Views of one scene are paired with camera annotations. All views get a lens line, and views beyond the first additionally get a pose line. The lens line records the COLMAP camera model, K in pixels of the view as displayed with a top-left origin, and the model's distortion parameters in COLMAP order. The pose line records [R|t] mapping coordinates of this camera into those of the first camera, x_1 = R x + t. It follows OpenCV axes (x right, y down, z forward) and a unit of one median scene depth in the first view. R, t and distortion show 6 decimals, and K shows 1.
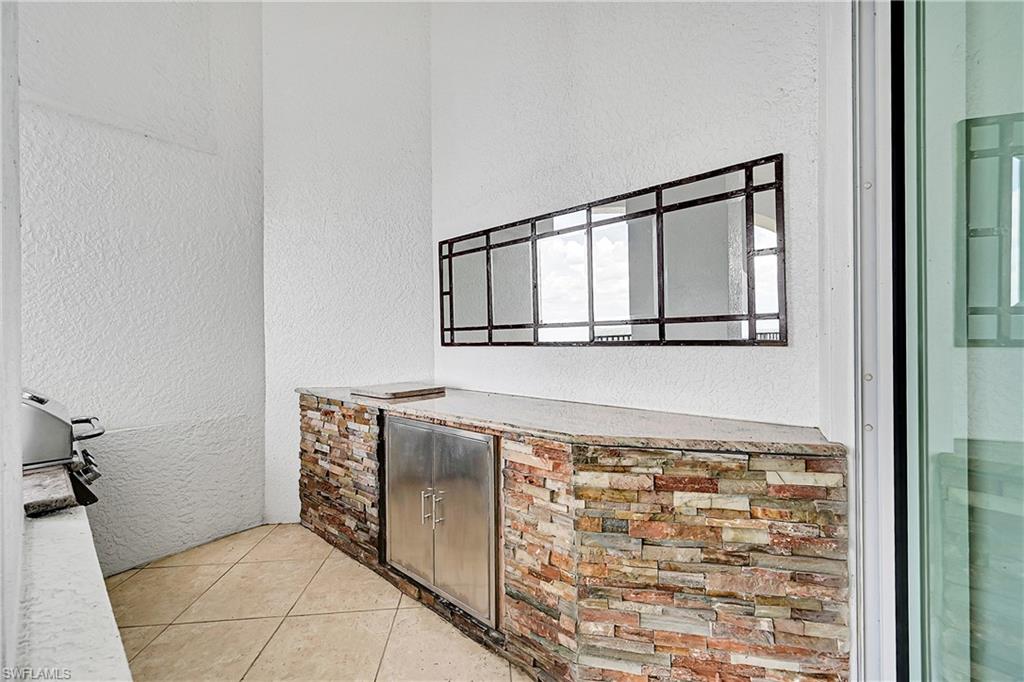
lens RADIAL K [[425.4, 0, 508.1], [0, 425.4, 337.5], [0, 0, 1]] dist [0.001431, 0.000053]
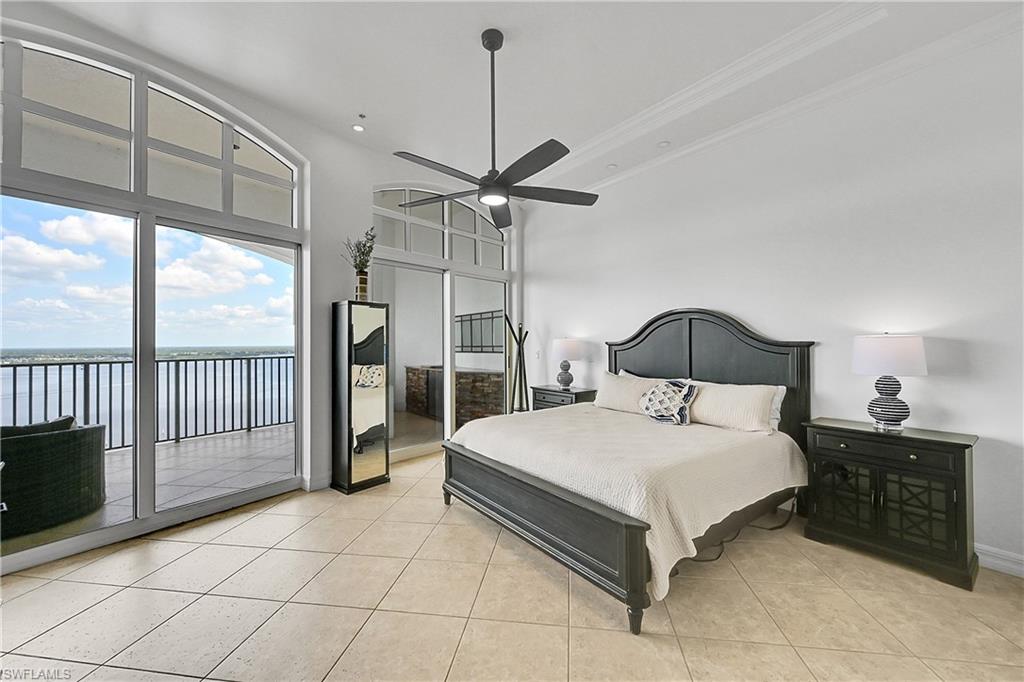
lens RADIAL K [[425.4, 0, 508.1], [0, 425.4, 337.5], [0, 0, 1]] dist [0.001431, 0.000053]
pose [[0.975539, 0.001673, -0.219820, 1.185405], [-0.004069, 0.999937, -0.010446, -0.069805], [0.219788, 0.011085, 0.975485, -2.410058]]
